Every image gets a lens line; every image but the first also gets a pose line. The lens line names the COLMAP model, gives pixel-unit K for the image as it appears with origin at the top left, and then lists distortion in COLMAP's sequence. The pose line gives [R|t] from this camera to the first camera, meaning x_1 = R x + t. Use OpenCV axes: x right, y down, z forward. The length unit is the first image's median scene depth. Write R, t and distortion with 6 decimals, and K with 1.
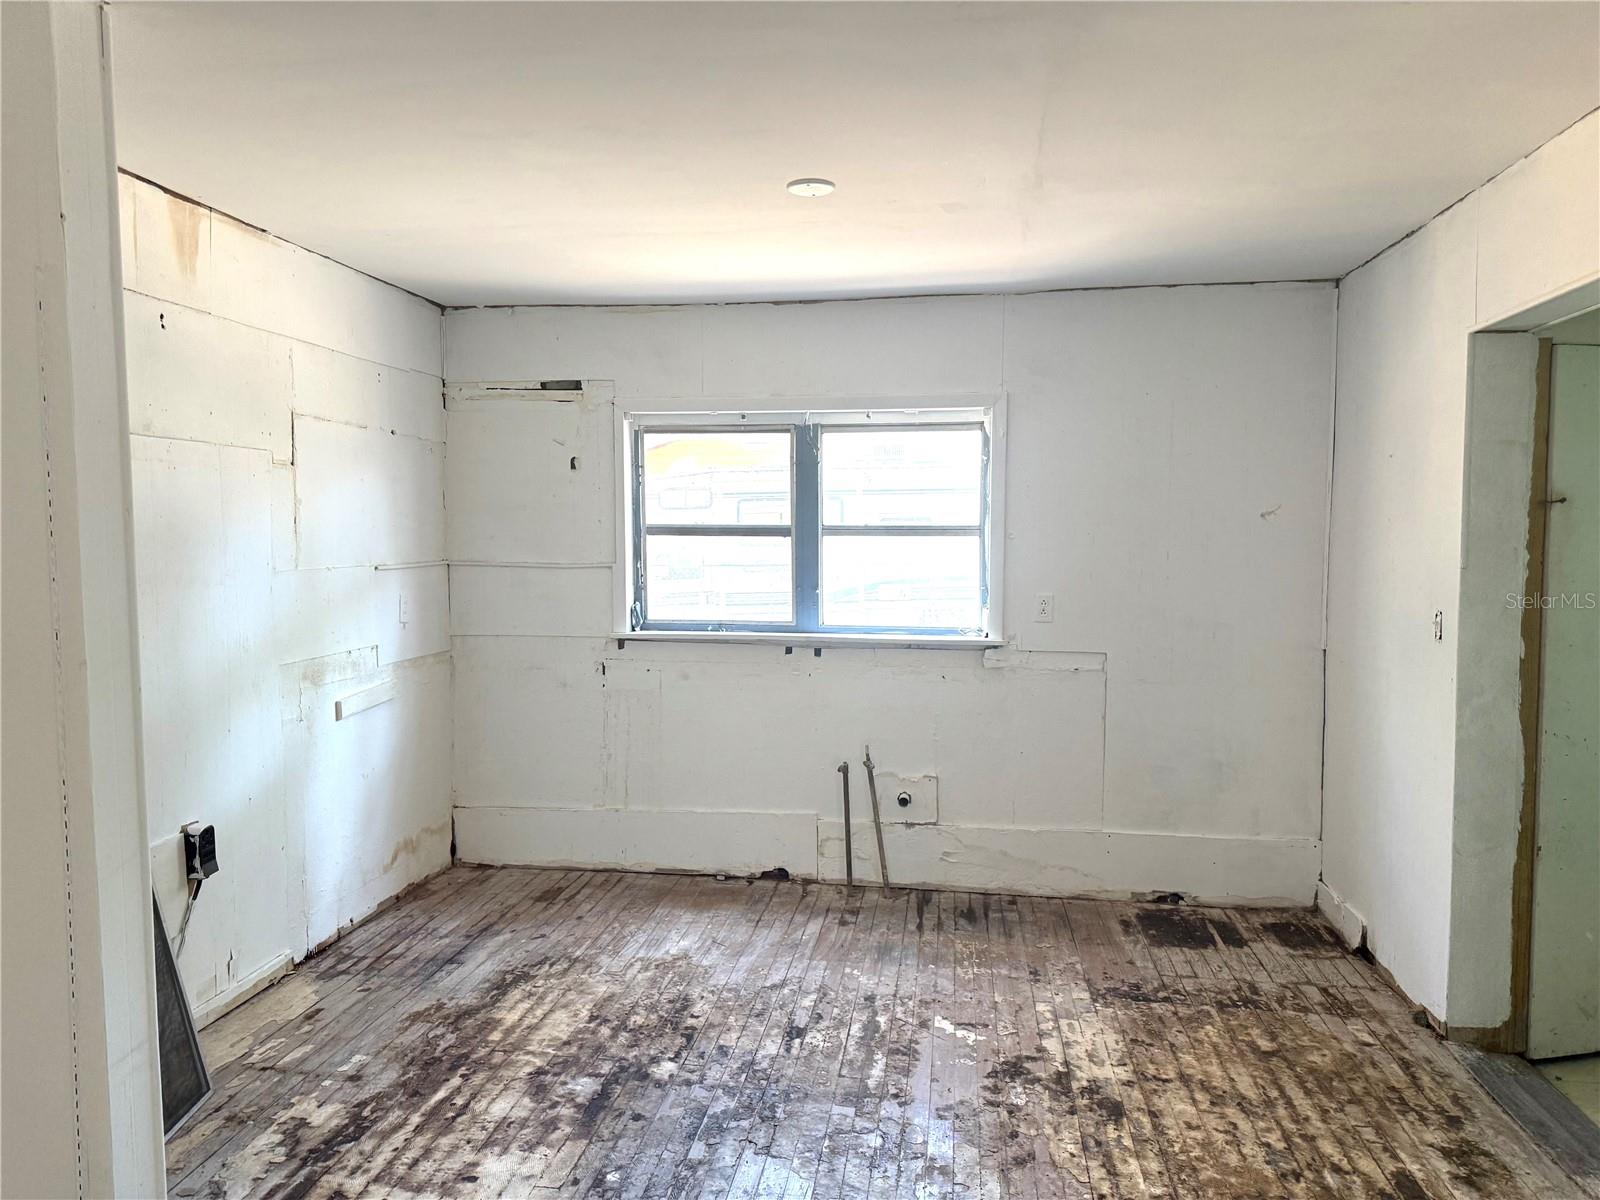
lens RADIAL K [[1128.1, 0, 800.0], [0, 1128.1, 600.0], [0, 0, 1]] dist [0.131804, -0.213543]
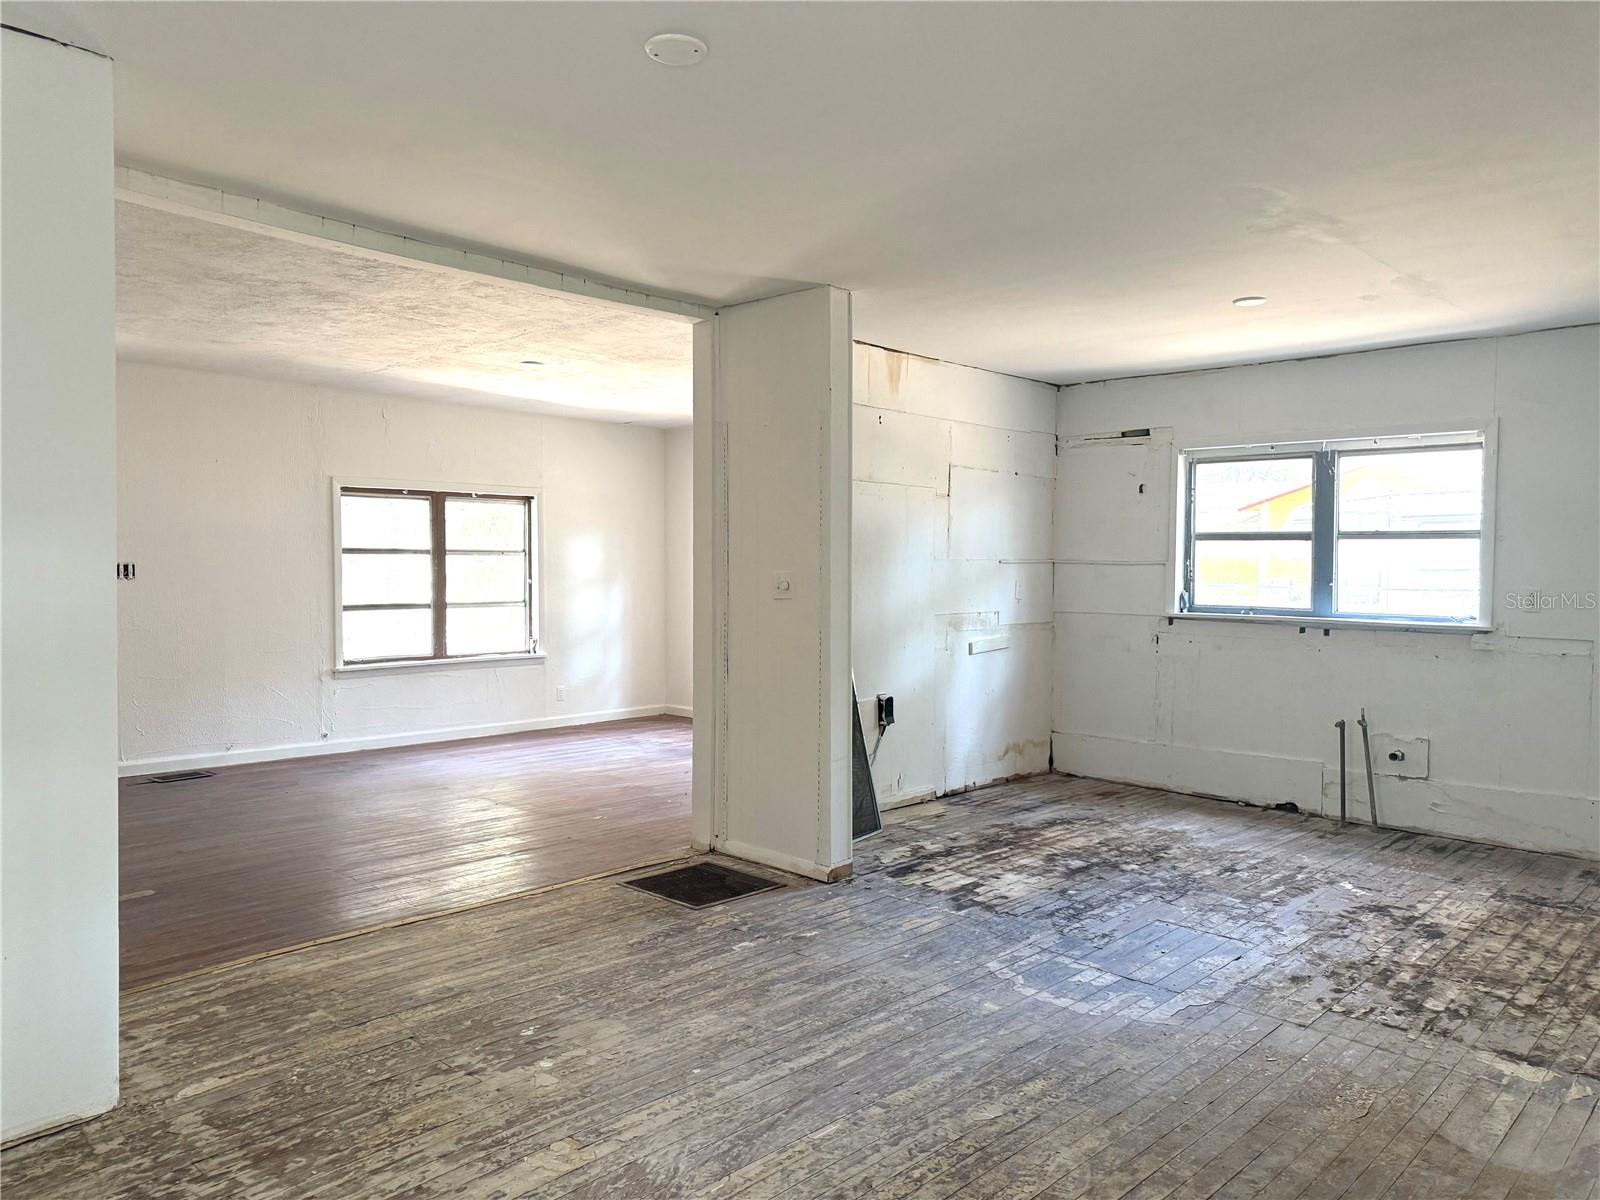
lens RADIAL K [[1128.1, 0, 800.0], [0, 1128.1, 600.0], [0, 0, 1]] dist [0.131804, -0.213543]
pose [[0.818128, 0.026399, -0.574430, 0.343940], [-0.044350, 0.998867, -0.017261, 0.074893], [0.573324, 0.039597, 0.818372, -0.480425]]
